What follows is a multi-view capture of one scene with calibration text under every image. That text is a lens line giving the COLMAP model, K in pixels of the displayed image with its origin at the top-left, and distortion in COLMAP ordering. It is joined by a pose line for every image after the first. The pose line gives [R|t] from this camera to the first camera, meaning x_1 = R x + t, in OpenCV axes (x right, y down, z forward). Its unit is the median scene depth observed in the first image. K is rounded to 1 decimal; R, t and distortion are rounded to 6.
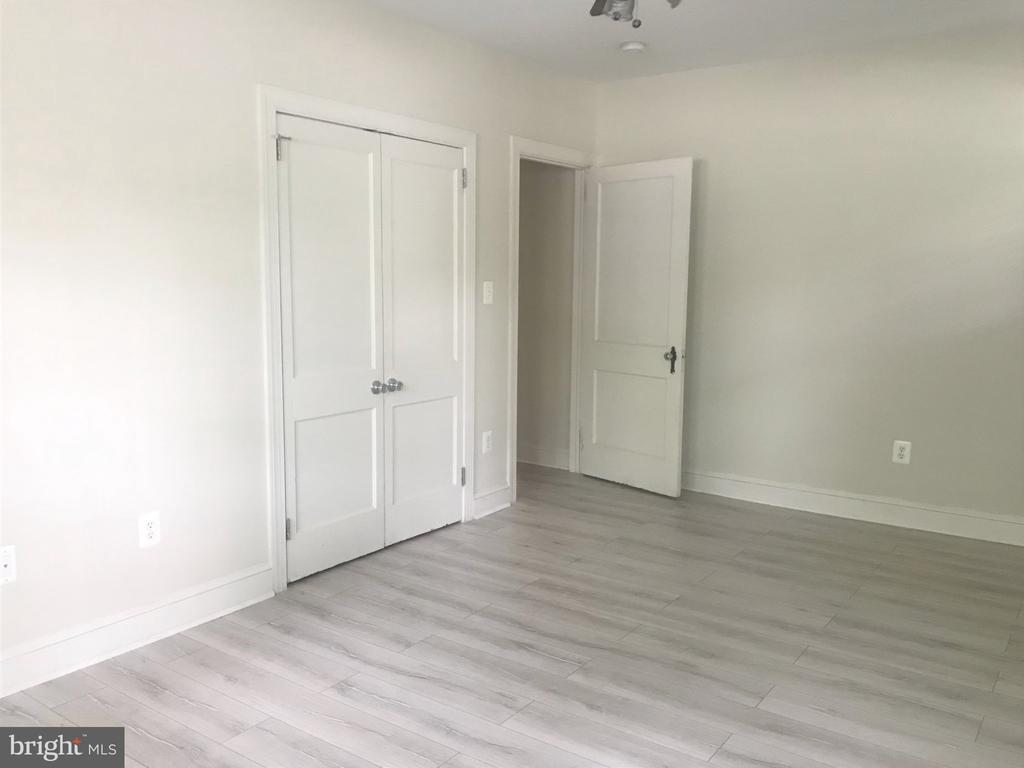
lens RADIAL K [[860.9, 0, 512.9], [0, 860.9, 386.0], [0, 0, 1]] dist [0.024361, -0.003472]
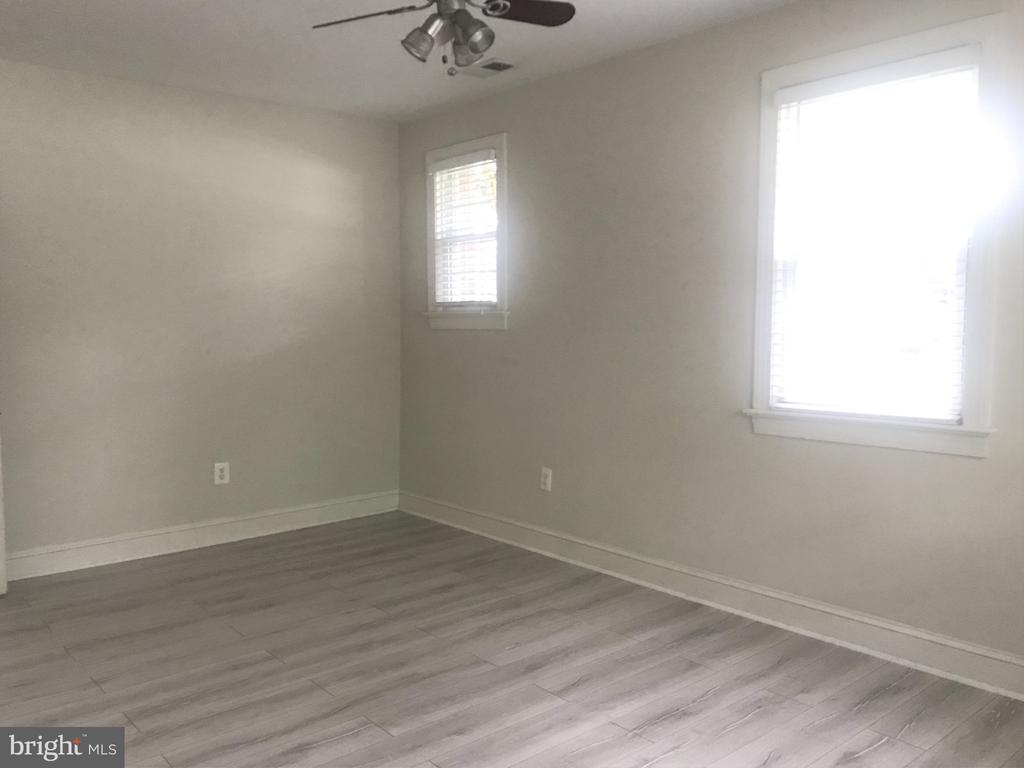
lens RADIAL K [[849.7, 0, 507.8], [0, 849.7, 382.6], [0, 0, 1]] dist [0.027125, -0.005884]
pose [[0.250838, -0.088921, 0.963936, -0.569251], [0.135367, 0.989210, 0.056027, -0.055943], [-0.958518, 0.116432, 0.260169, 0.445866]]
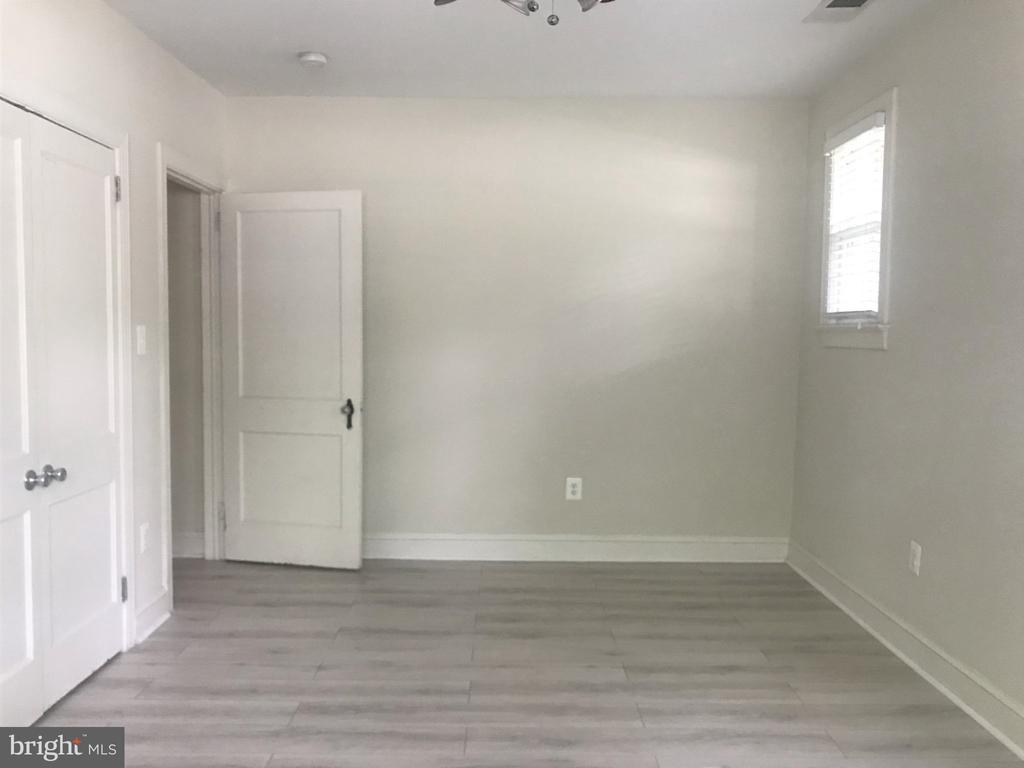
lens RADIAL K [[869.6, 0, 512.0], [0, 869.6, 381.1], [0, 0, 1]] dist [0.085323, -0.157595]
pose [[0.813178, -0.038526, 0.580739, -0.259098], [0.075108, 0.996410, -0.039068, -0.021140], [-0.577148, 0.075387, 0.813152, 0.217263]]
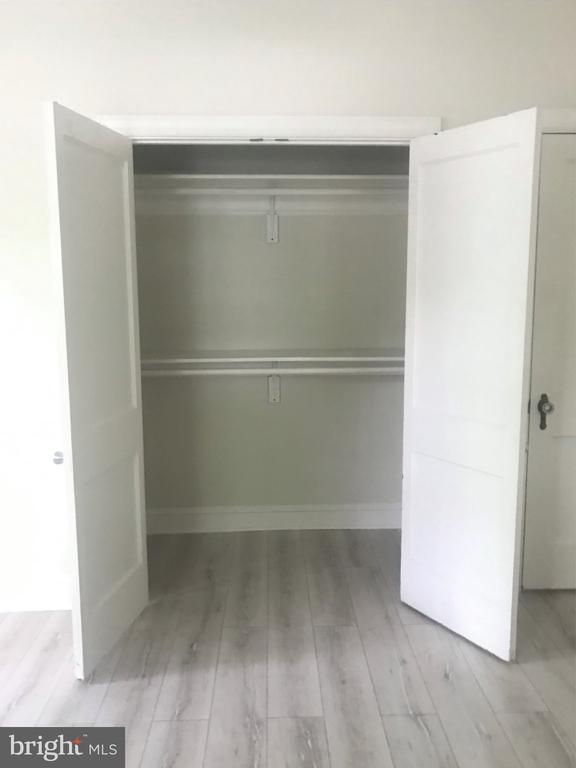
lens RADIAL K [[670.4, 0, 288.0], [0, 670.4, 384.0], [0, 0, 1]] dist [0.035870, 0.000958]
pose [[0.604717, 0.102834, -0.789774, 0.435062], [-0.094727, 0.993877, 0.056879, -0.086728], [0.790787, 0.040417, 0.610755, 0.608312]]
